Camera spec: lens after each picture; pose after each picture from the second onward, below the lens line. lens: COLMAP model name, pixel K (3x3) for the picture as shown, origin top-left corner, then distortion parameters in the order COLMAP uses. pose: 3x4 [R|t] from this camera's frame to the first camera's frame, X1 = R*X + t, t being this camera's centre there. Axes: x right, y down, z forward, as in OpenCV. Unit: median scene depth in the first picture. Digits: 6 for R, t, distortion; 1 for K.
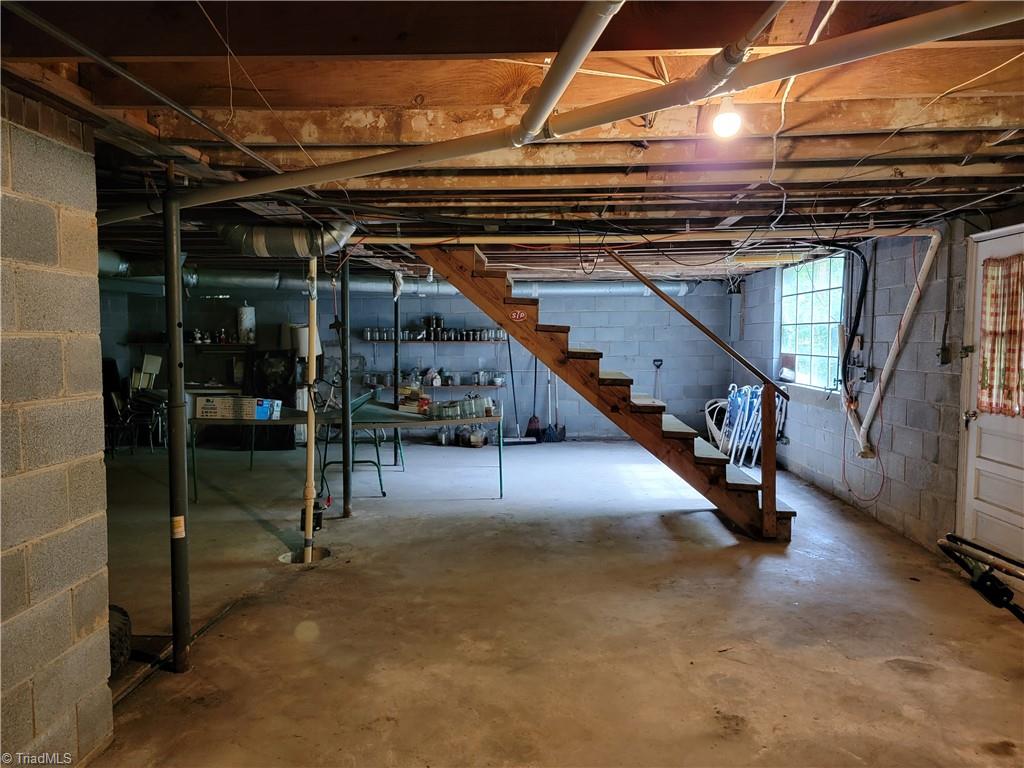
lens RADIAL K [[709.4, 0, 511.5], [0, 709.4, 381.2], [0, 0, 1]] dist [0.087041, -0.067685]
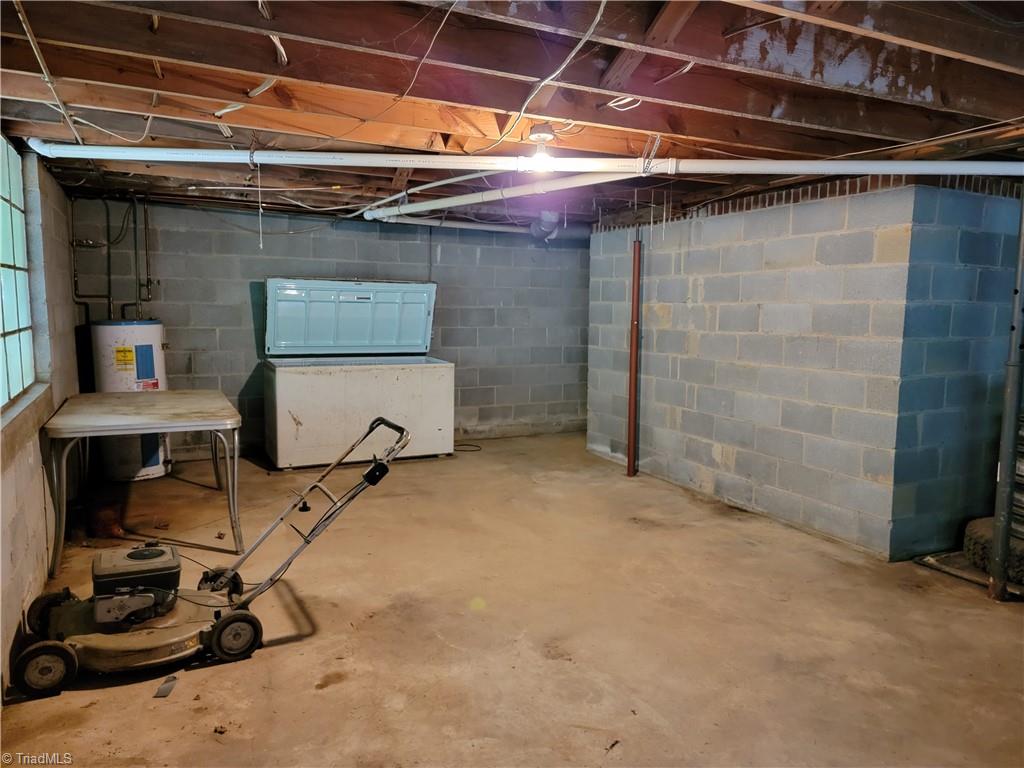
lens RADIAL K [[709.4, 0, 511.4], [0, 709.4, 383.7], [0, 0, 1]] dist [0.087041, -0.067685]
pose [[-0.878781, 0.046636, -0.474941, 0.834880], [-0.035292, 0.986138, 0.162133, -0.101837], [0.475918, 0.159241, -0.864953, 1.793091]]
